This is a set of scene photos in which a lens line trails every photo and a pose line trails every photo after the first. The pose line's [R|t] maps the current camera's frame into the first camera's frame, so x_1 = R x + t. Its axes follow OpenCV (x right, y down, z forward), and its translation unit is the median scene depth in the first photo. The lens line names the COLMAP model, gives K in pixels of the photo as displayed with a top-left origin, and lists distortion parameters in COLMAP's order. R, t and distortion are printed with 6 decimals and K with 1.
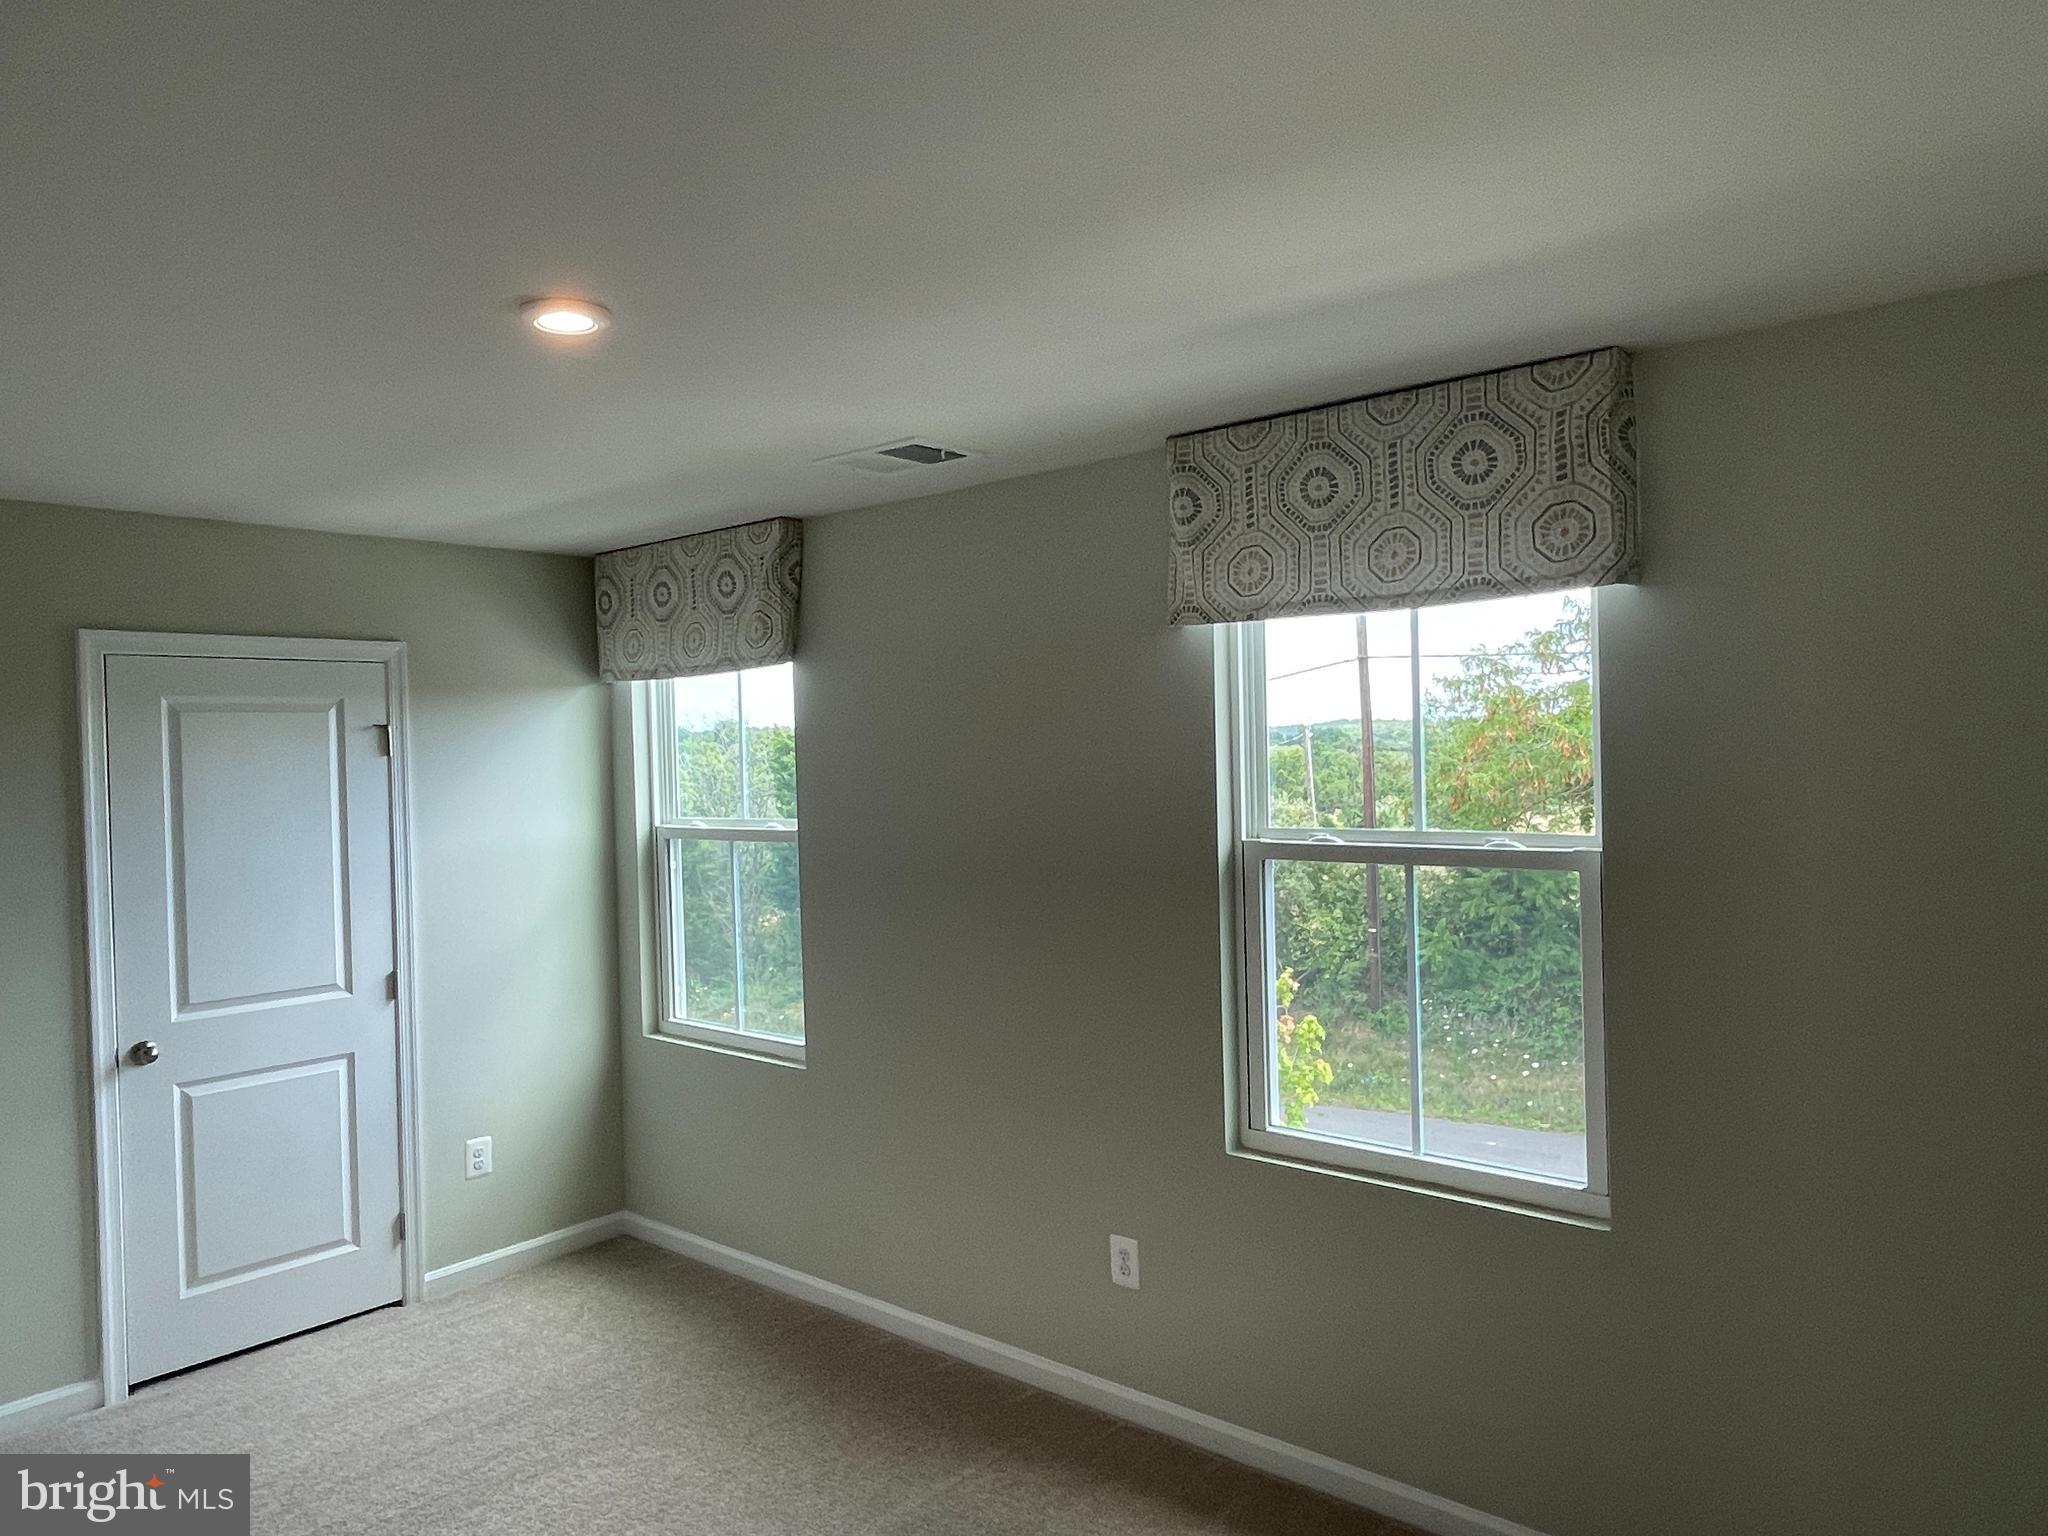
lens RADIAL K [[1359.5, 0, 1024.2], [0, 1359.5, 765.2], [0, 0, 1]] dist [-0.000824, -0.007398]
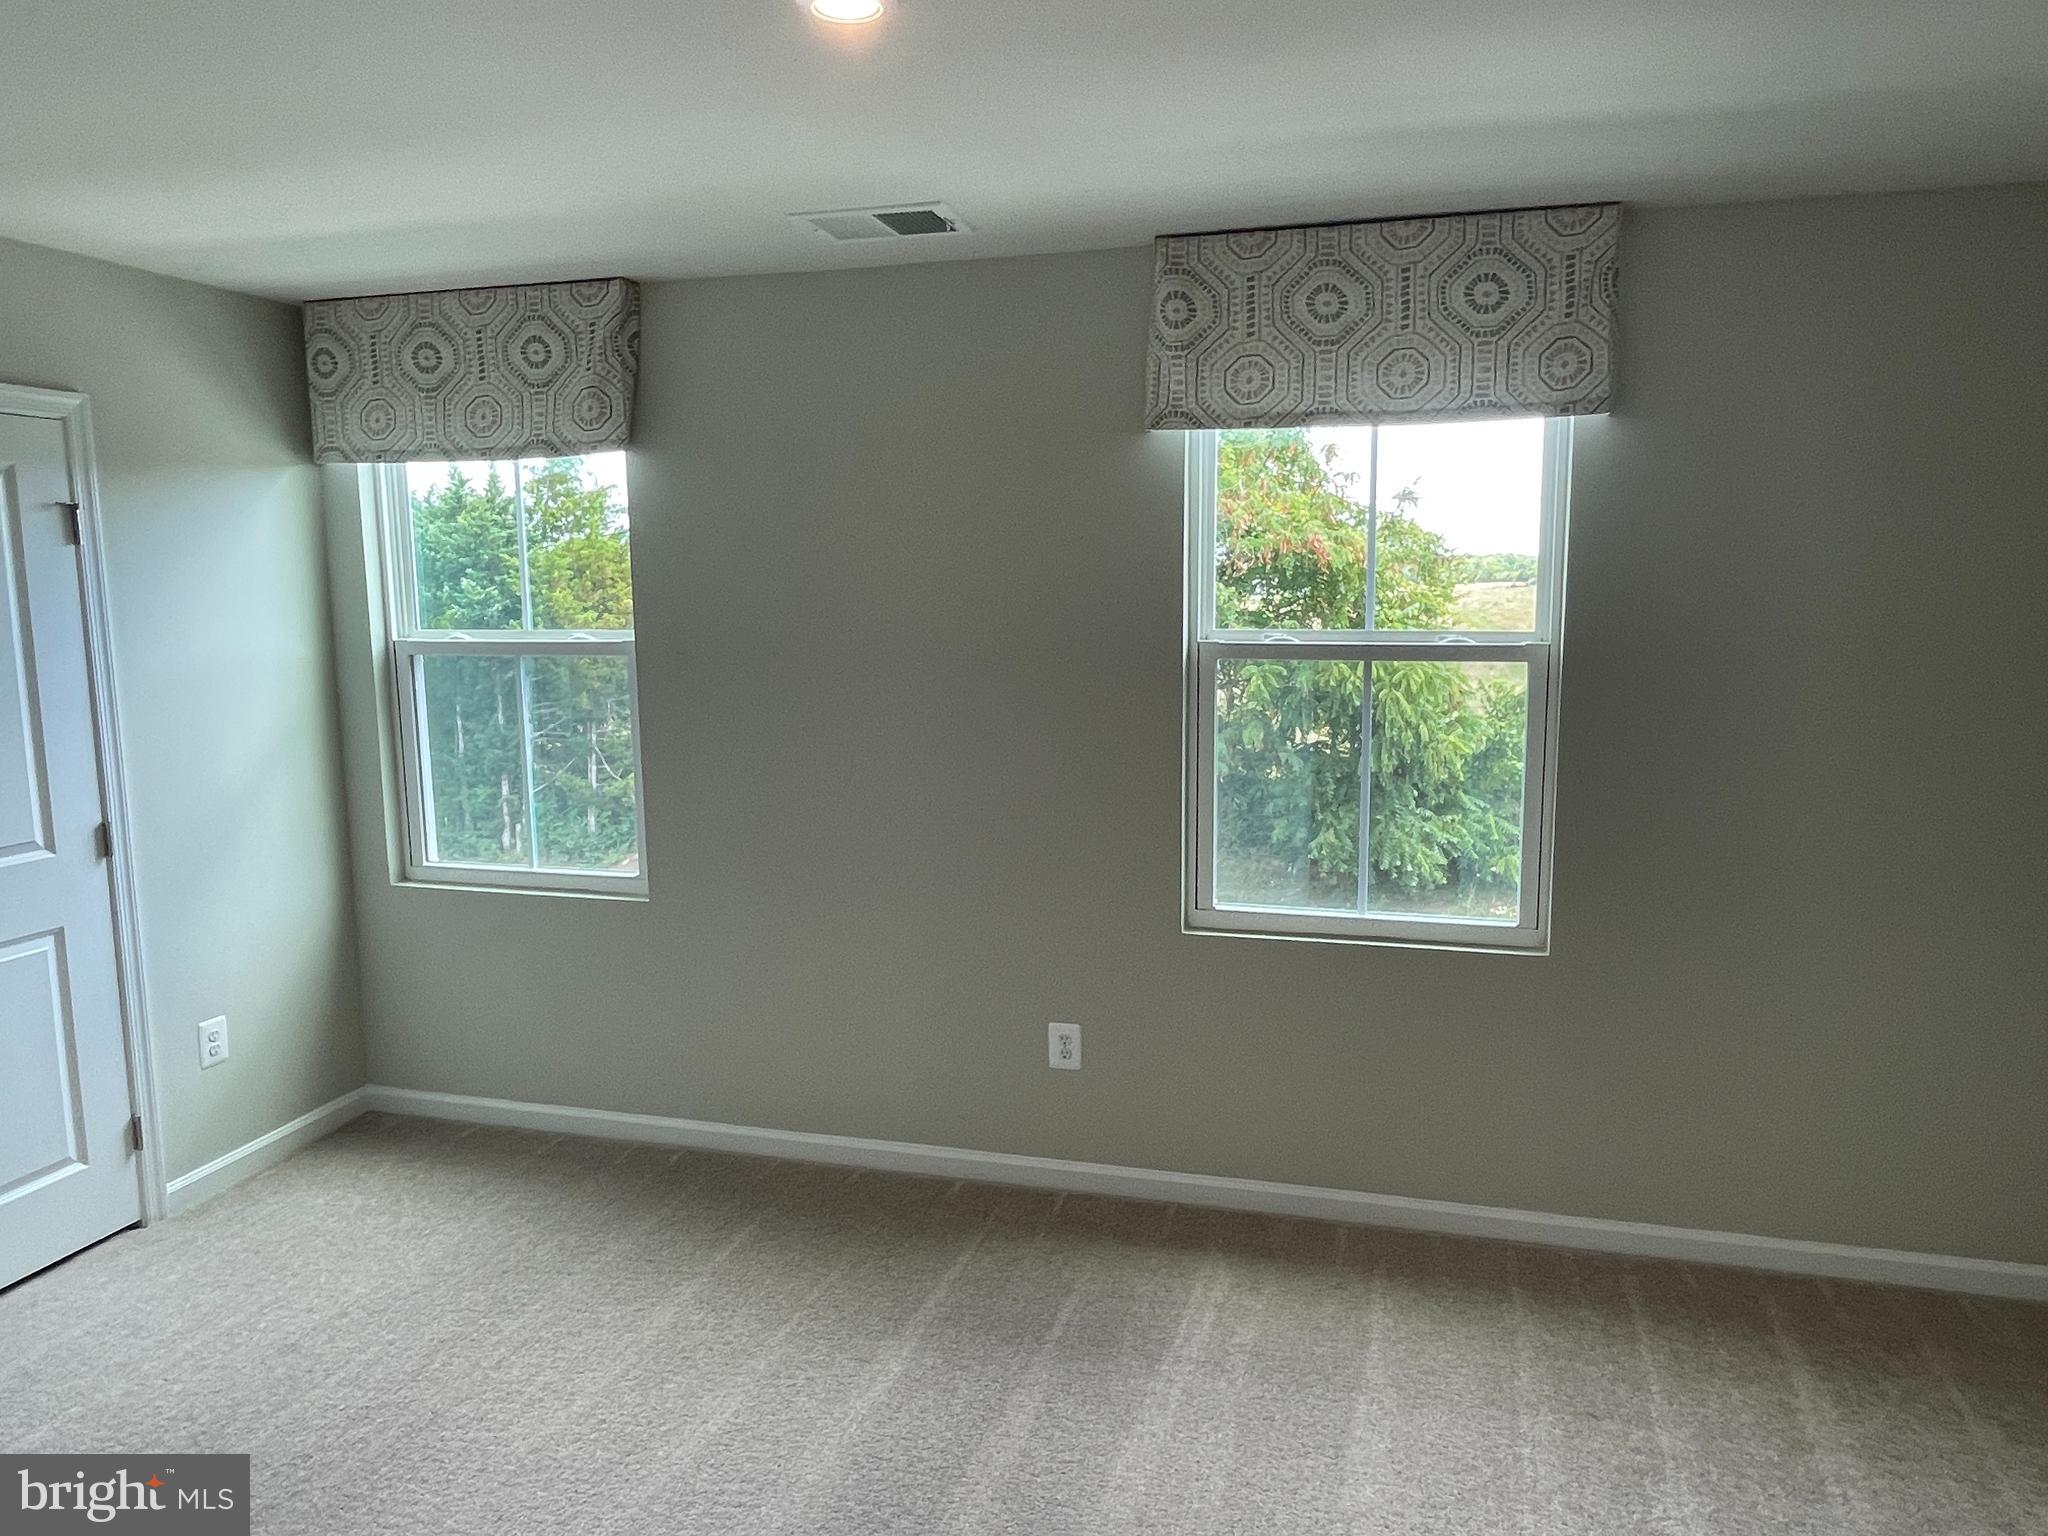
lens RADIAL K [[1359.5, 0, 1031.8], [0, 1359.5, 767.5], [0, 0, 1]] dist [-0.000824, -0.007398]
pose [[0.905810, -0.039837, 0.421808, -0.315495], [-0.010995, 0.993024, 0.117396, 0.023122], [-0.423542, -0.110976, 0.899053, 0.073445]]
